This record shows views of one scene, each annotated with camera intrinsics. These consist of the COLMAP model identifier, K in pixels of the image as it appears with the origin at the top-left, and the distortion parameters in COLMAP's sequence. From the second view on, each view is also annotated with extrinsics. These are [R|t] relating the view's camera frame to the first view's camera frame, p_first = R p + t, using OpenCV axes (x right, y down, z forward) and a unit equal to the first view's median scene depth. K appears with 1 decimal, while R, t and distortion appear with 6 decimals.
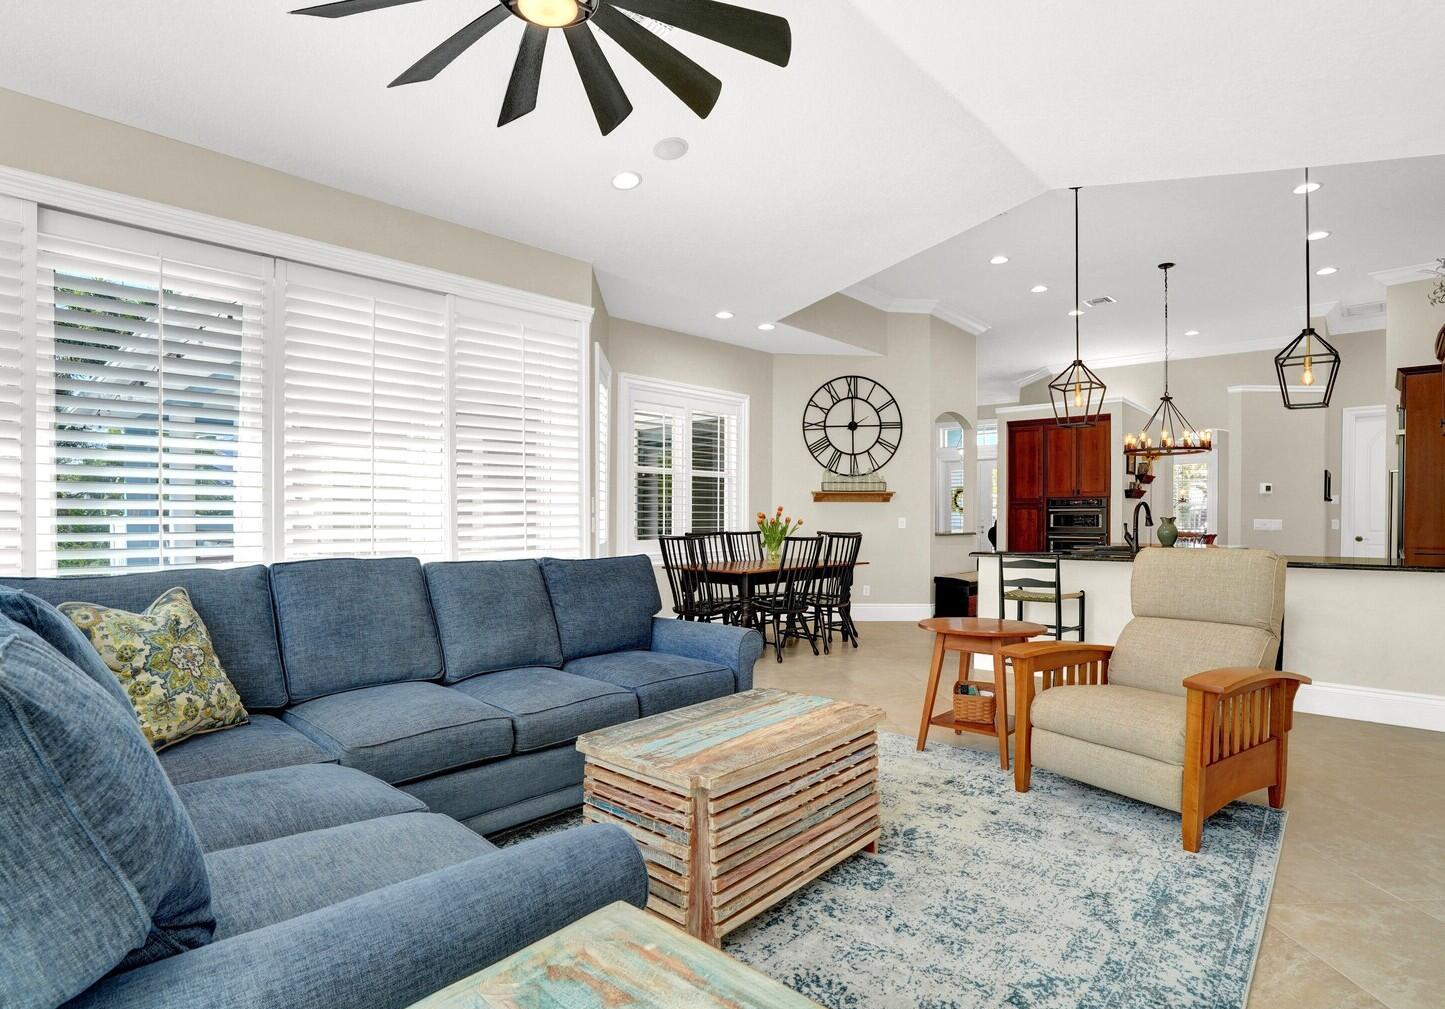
lens RADIAL K [[744.3, 0, 724.4], [0, 744.3, 517.0], [0, 0, 1]] dist [-0.031132, 0.000137]
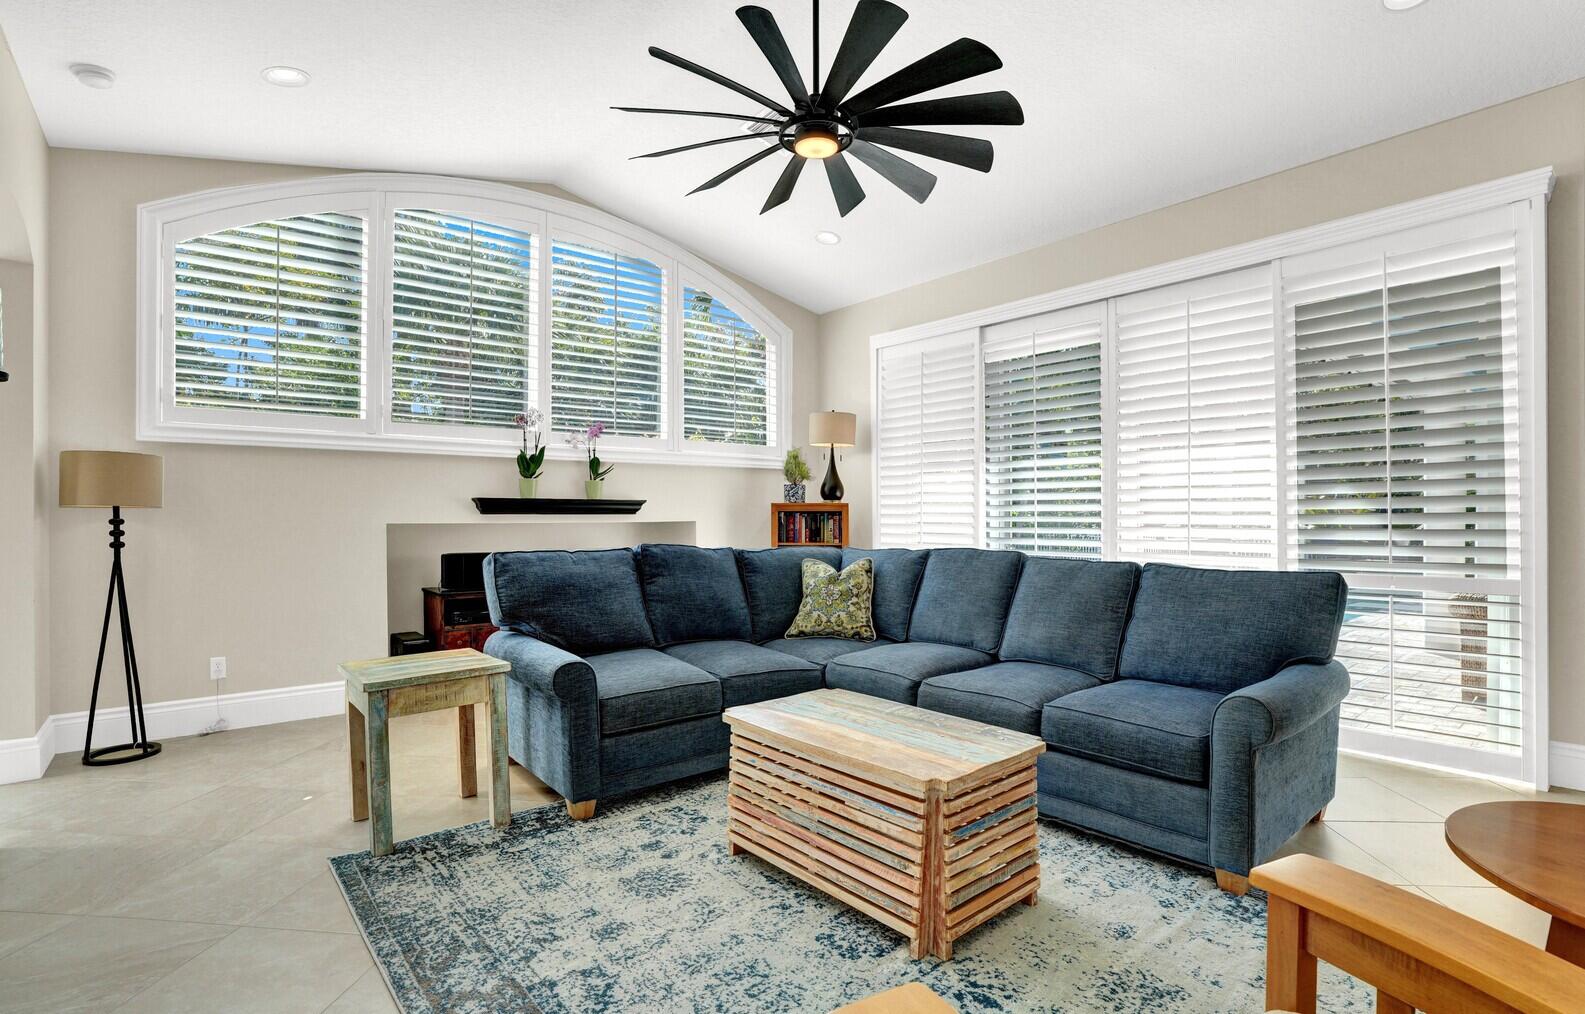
lens RADIAL K [[762.9, 0, 796.5], [0, 762.9, 509.1], [0, 0, 1]] dist [-0.014805, 0.000220]
pose [[-0.130740, -0.011395, -0.991351, 1.053653], [0.000500, 0.999933, -0.011559, 0.000379], [0.991417, -0.002007, -0.130726, 1.034333]]
